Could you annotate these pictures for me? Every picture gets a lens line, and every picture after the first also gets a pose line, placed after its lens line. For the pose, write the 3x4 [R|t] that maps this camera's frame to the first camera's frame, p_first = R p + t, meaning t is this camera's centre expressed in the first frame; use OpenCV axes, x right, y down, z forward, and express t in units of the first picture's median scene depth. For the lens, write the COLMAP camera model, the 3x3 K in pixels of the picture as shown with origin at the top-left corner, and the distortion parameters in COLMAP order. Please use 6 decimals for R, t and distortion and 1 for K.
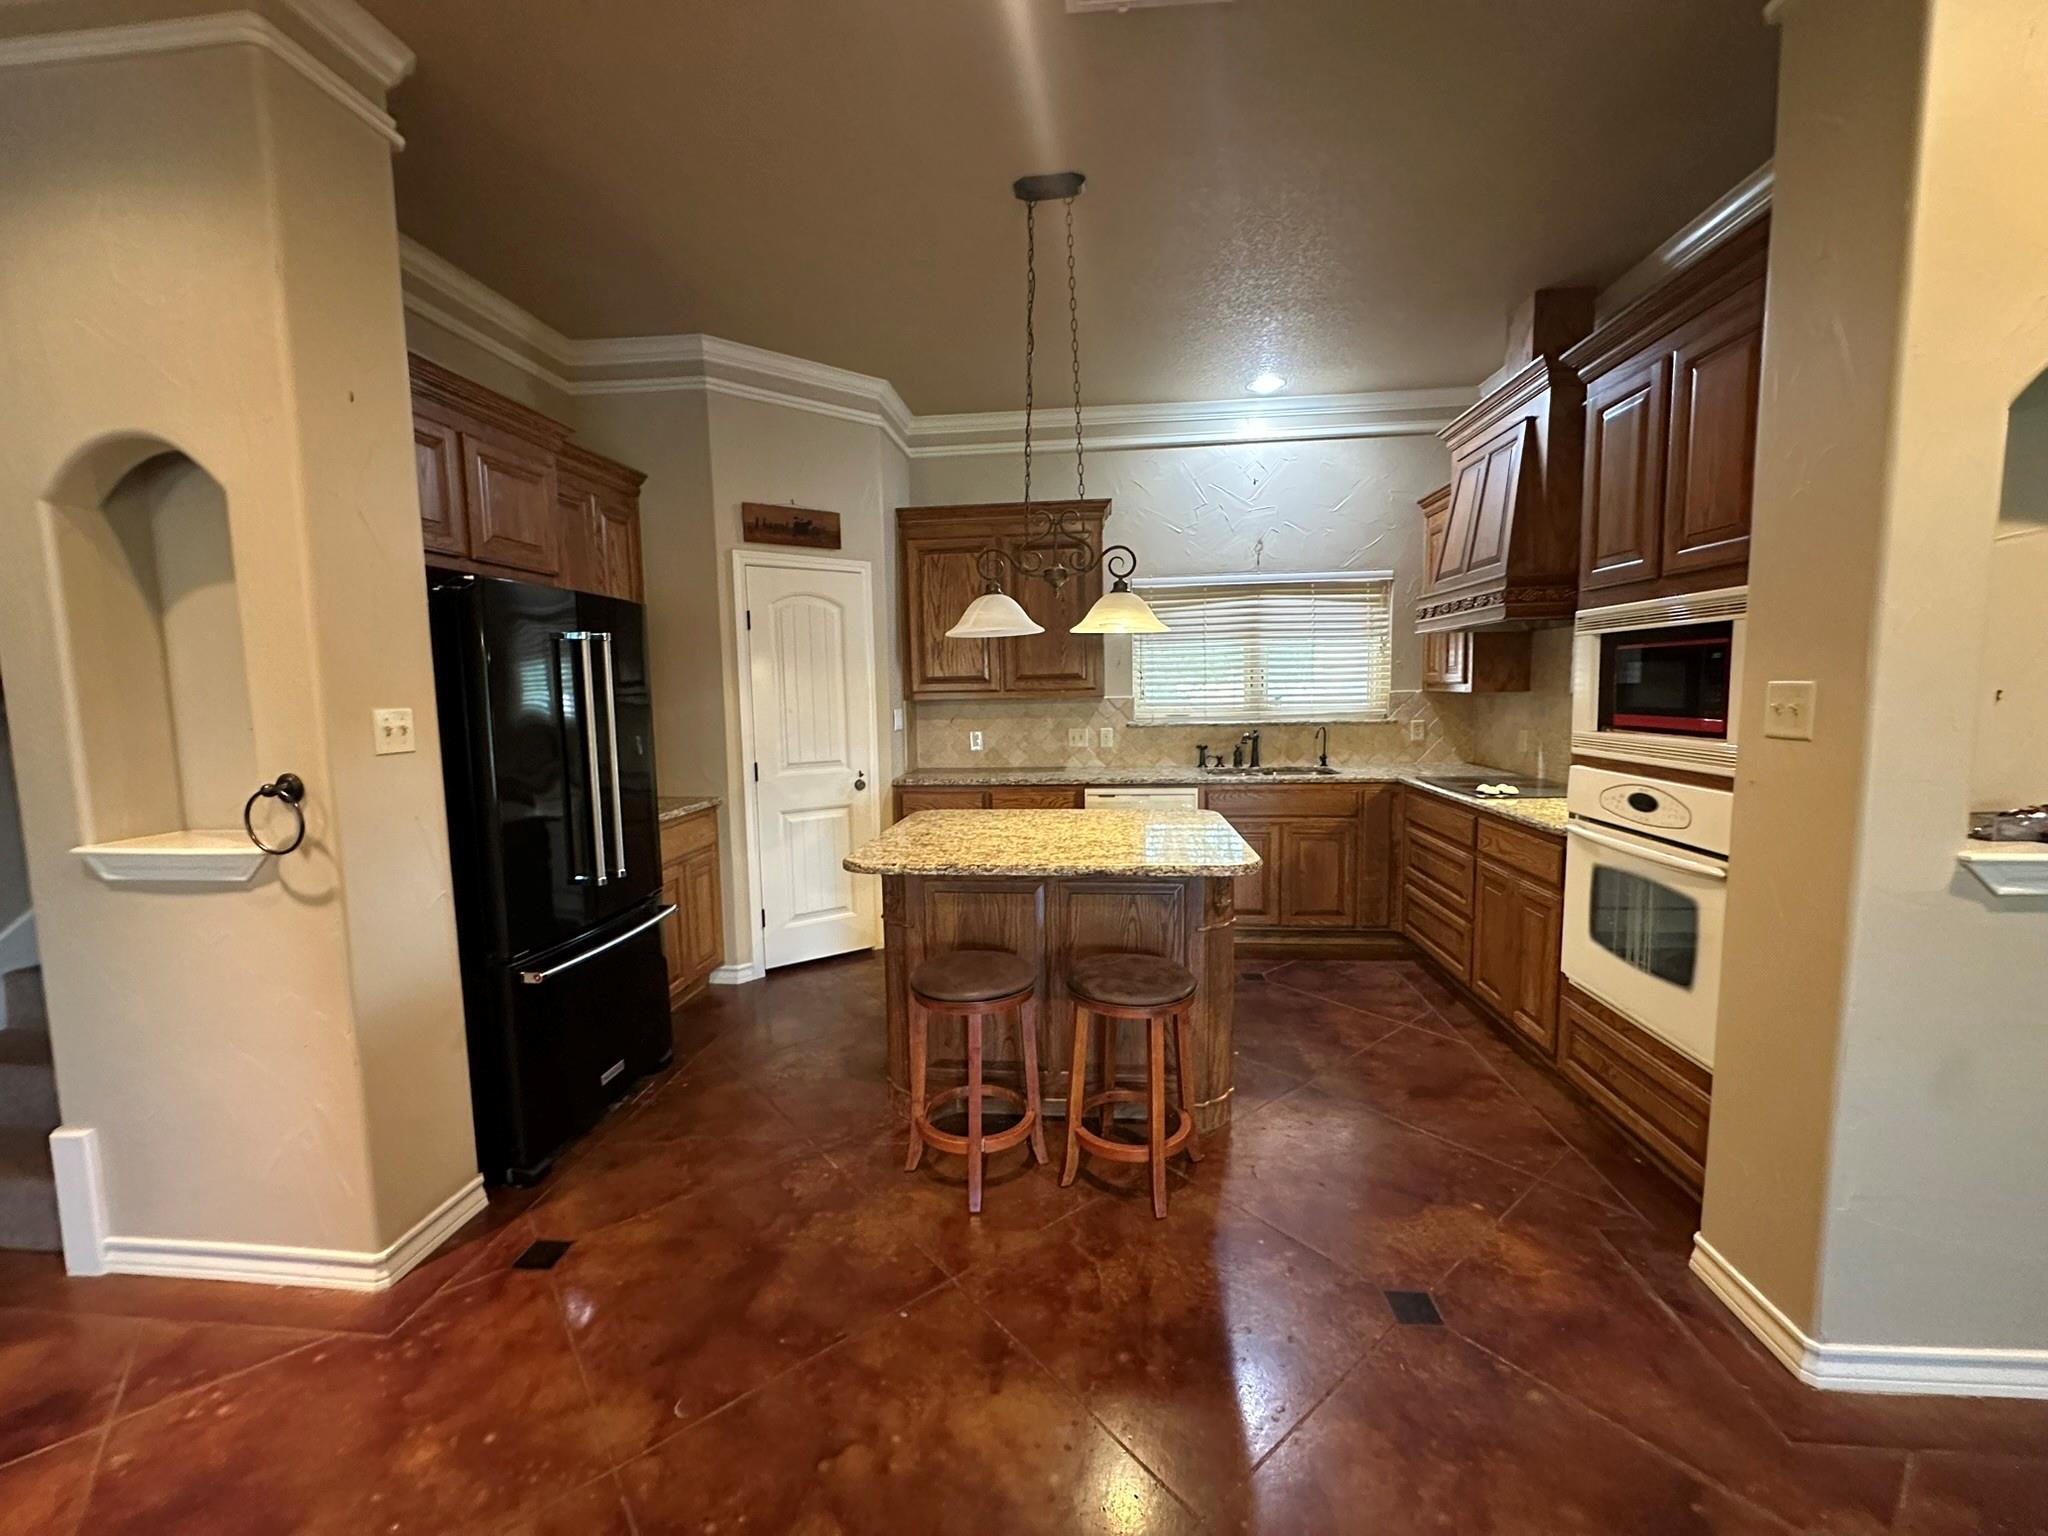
lens RADIAL K [[824.1, 0, 1023.2], [0, 824.1, 765.5], [0, 0, 1]] dist [-0.007158, 0.001804]
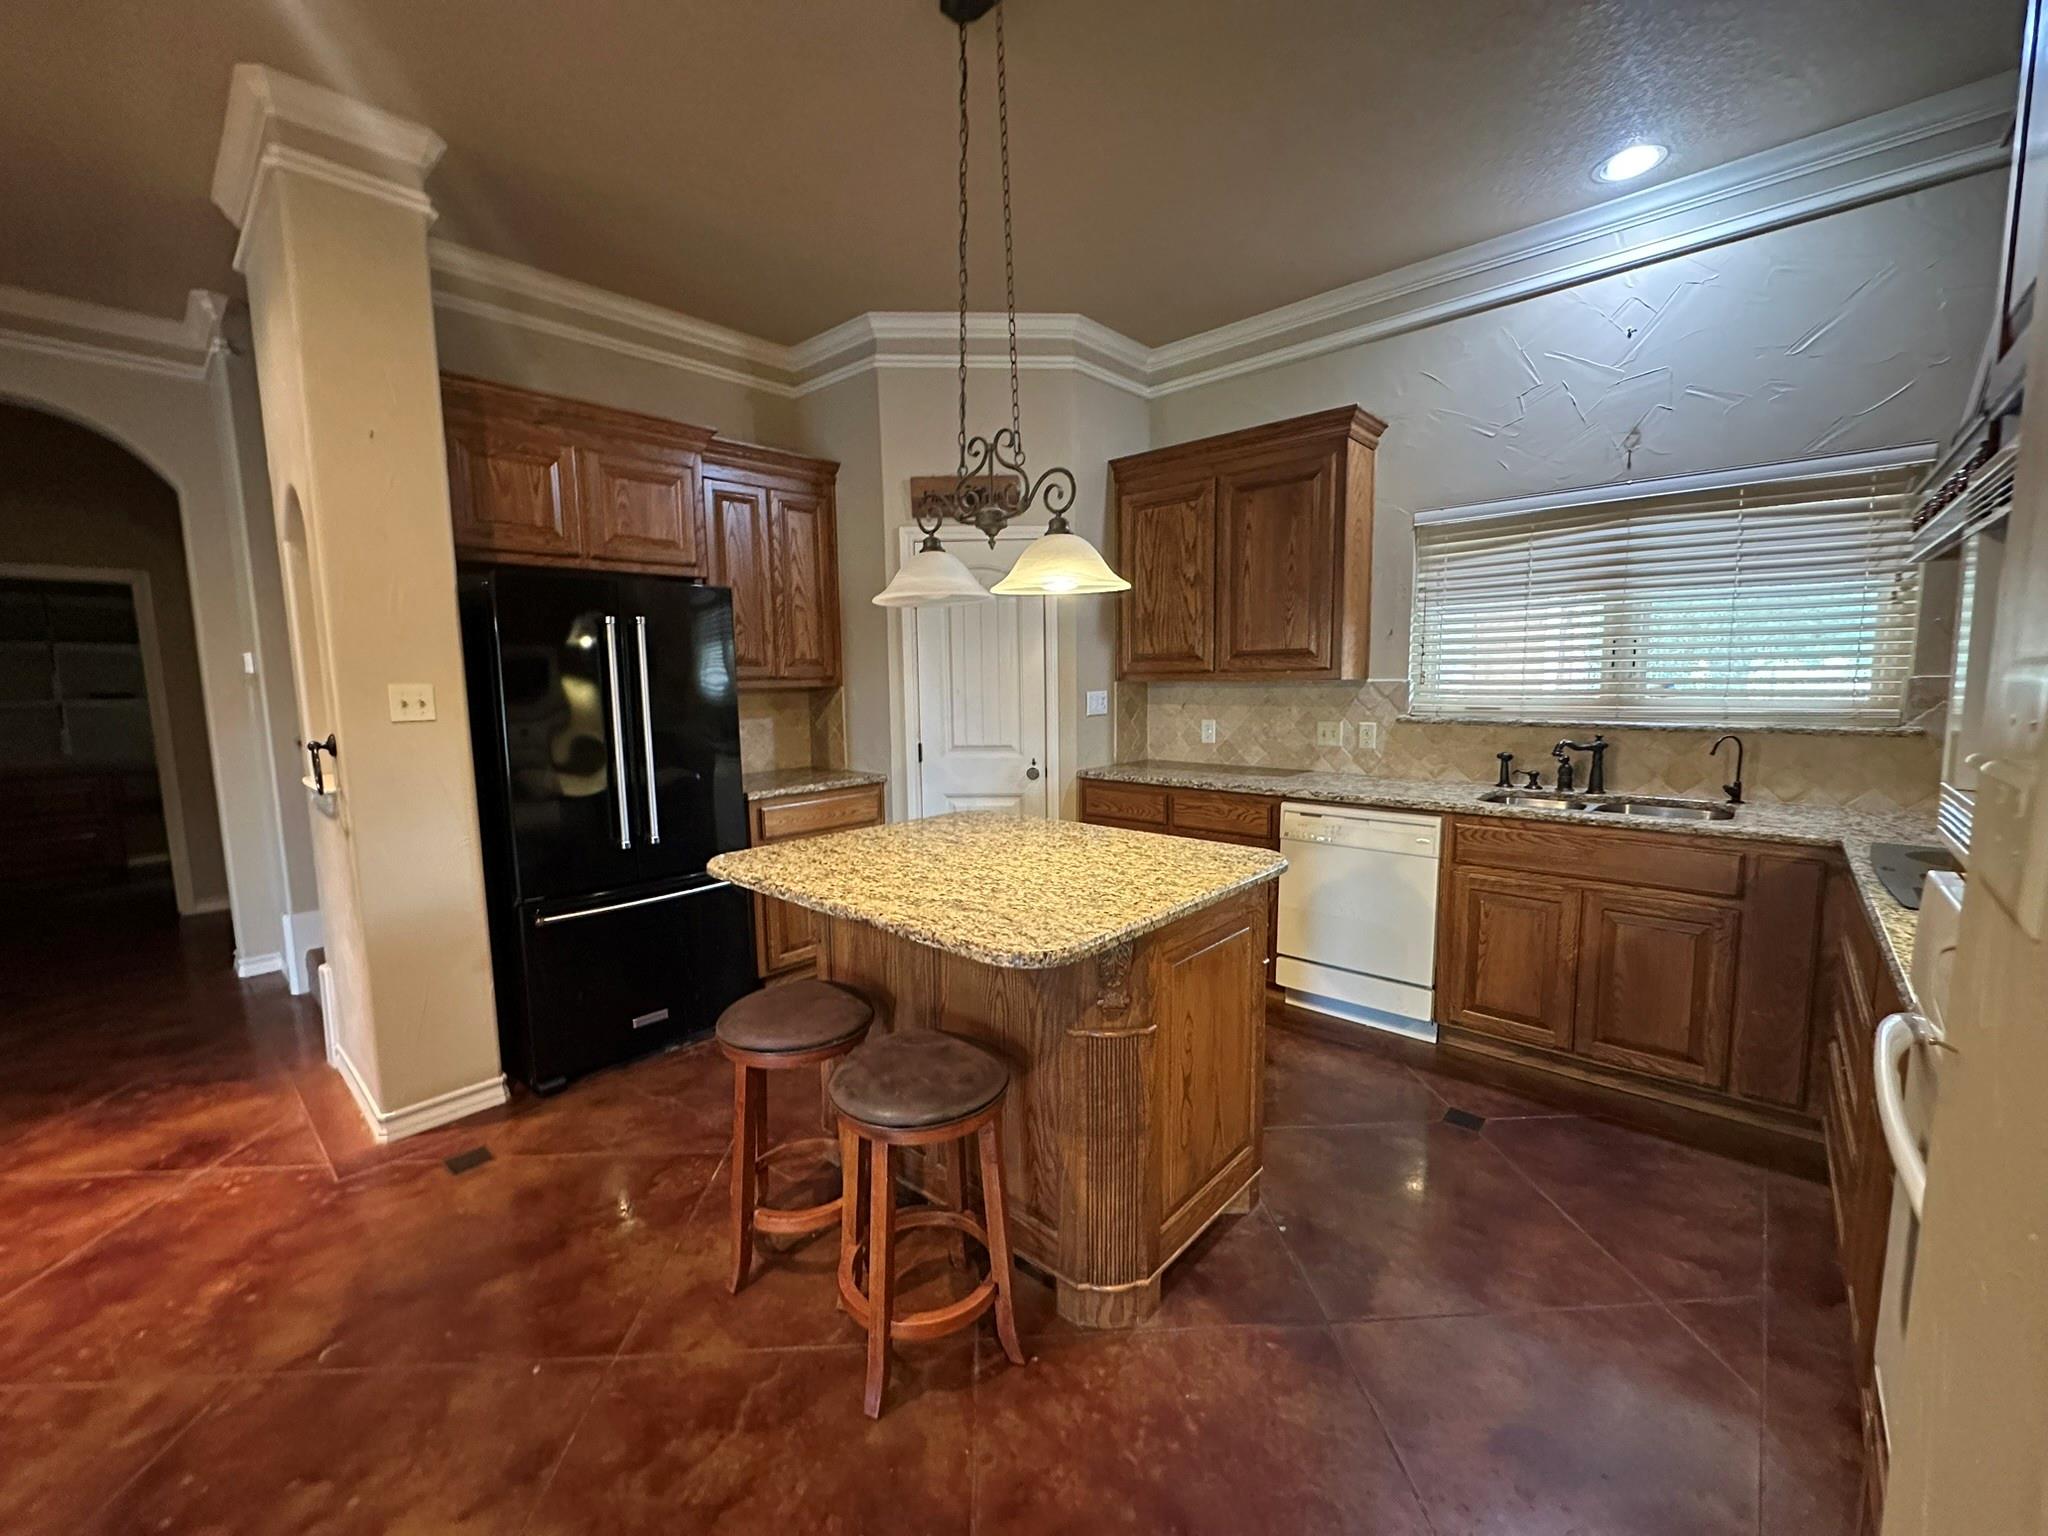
lens RADIAL K [[824.1, 0, 1023.0], [0, 824.1, 764.3], [0, 0, 1]] dist [-0.007158, 0.001804]
pose [[0.804140, 0.071866, -0.590080, 0.368770], [-0.056152, 0.997410, 0.044952, -0.030108], [0.591782, -0.003014, 0.806092, 0.286430]]
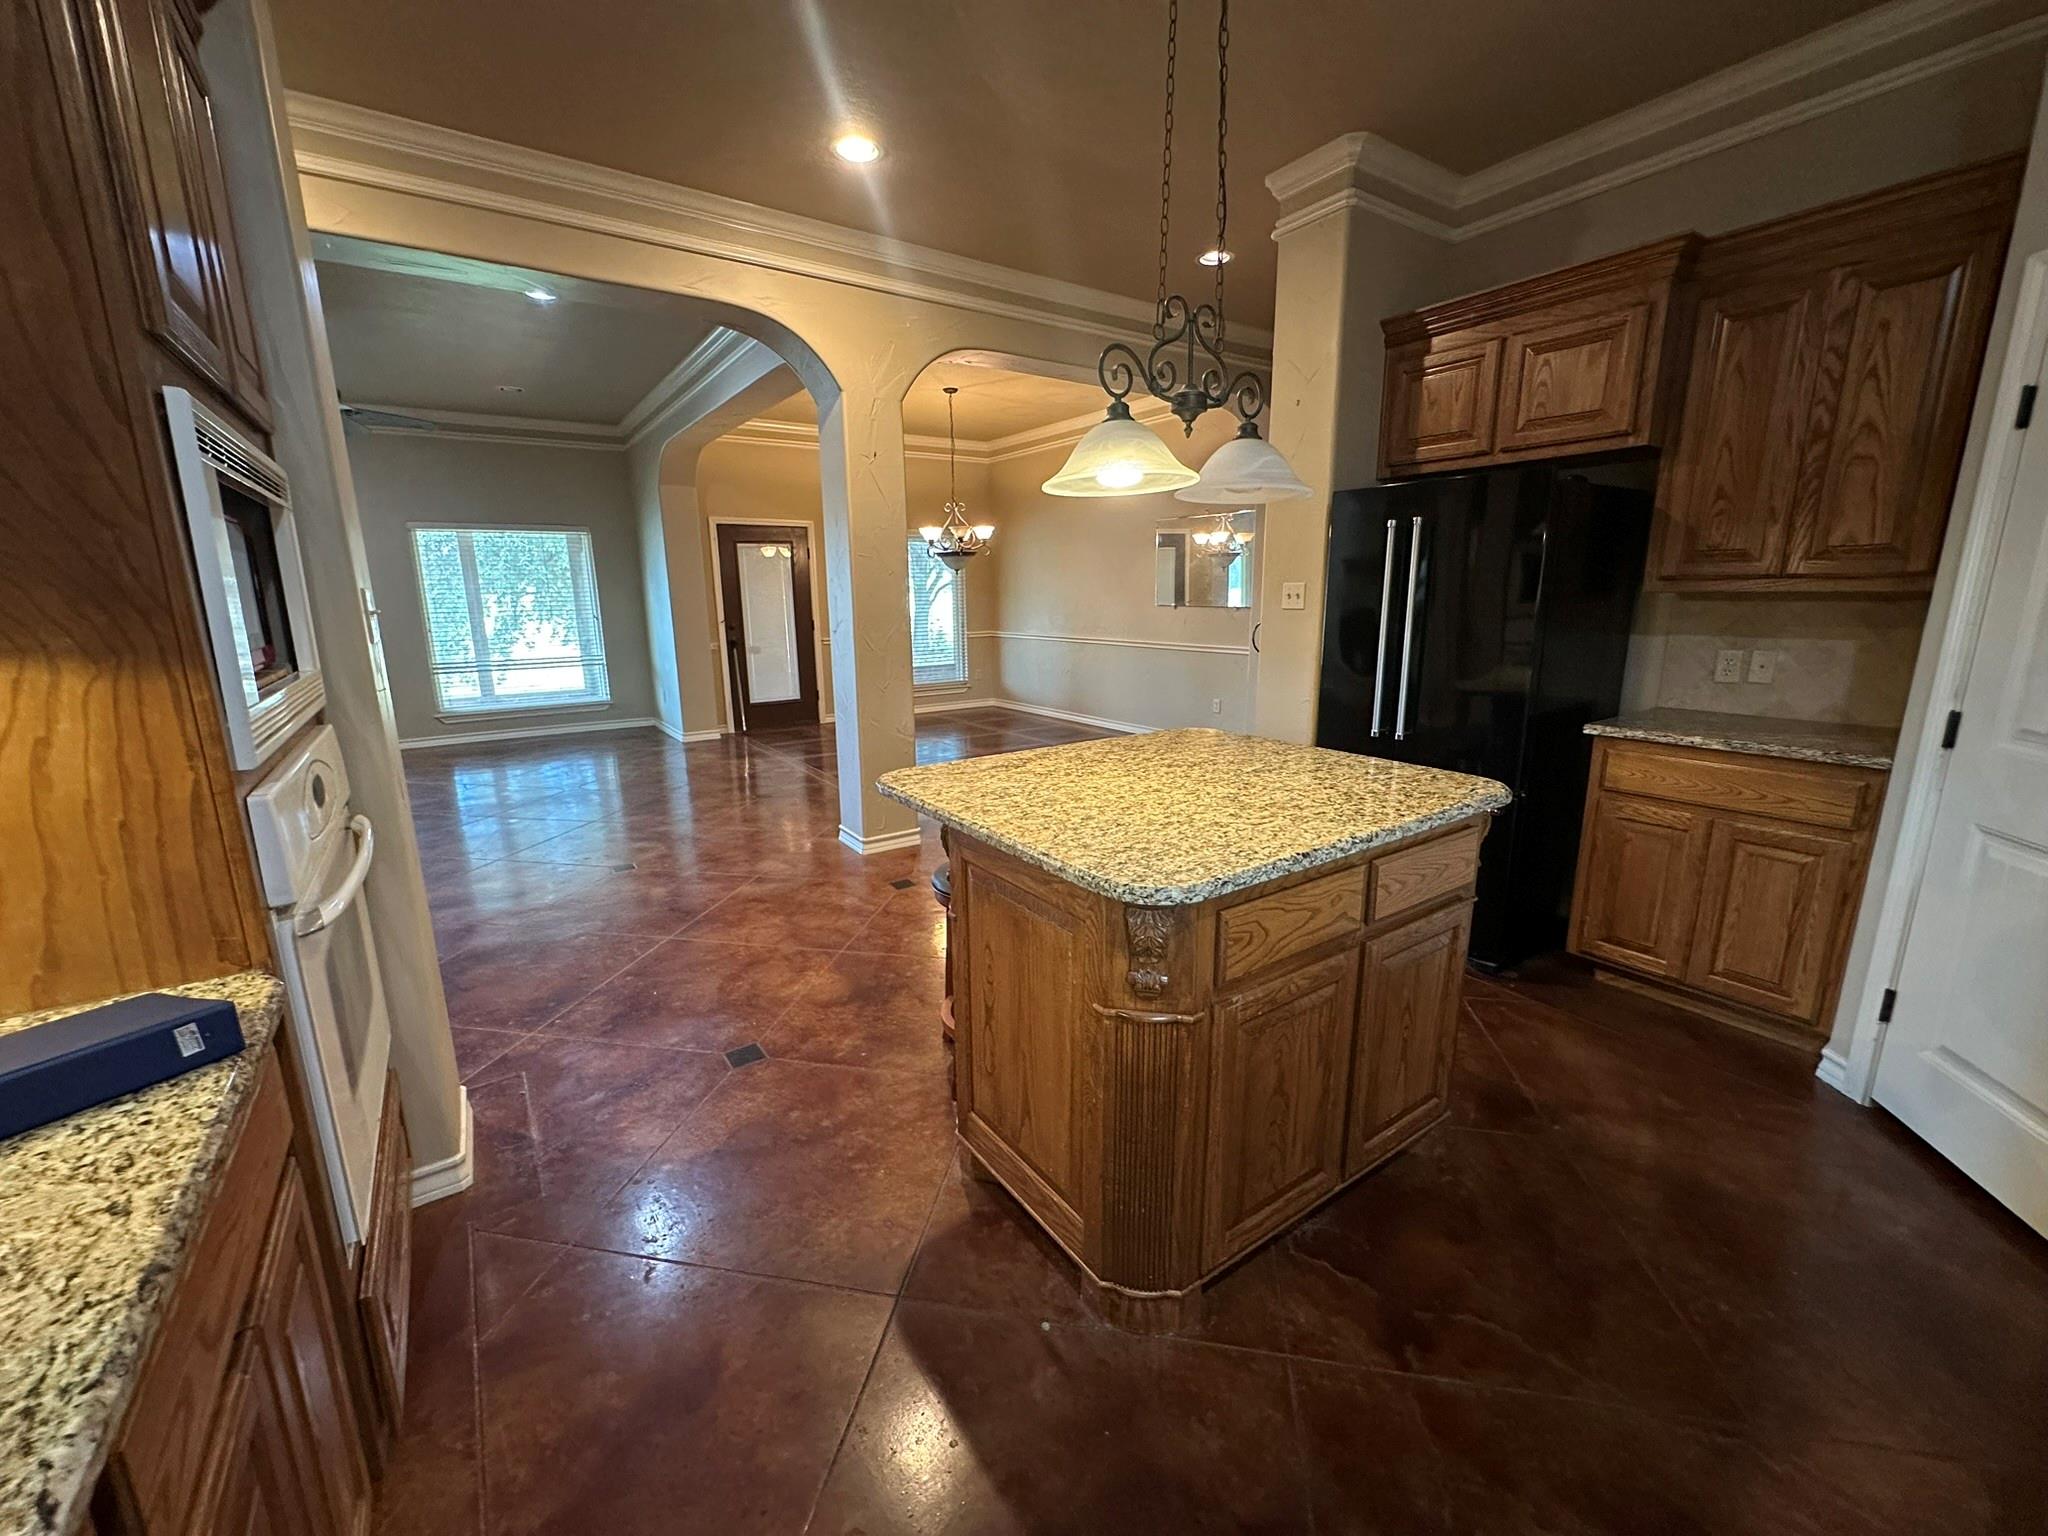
lens RADIAL K [[824.1, 0, 1023.2], [0, 824.1, 768.3], [0, 0, 1]] dist [-0.007158, 0.001804]
pose [[-0.763486, 0.164430, -0.624542, 0.428988], [-0.037248, 0.954224, 0.296763, -0.098855], [0.644750, 0.249837, -0.722412, 1.034689]]
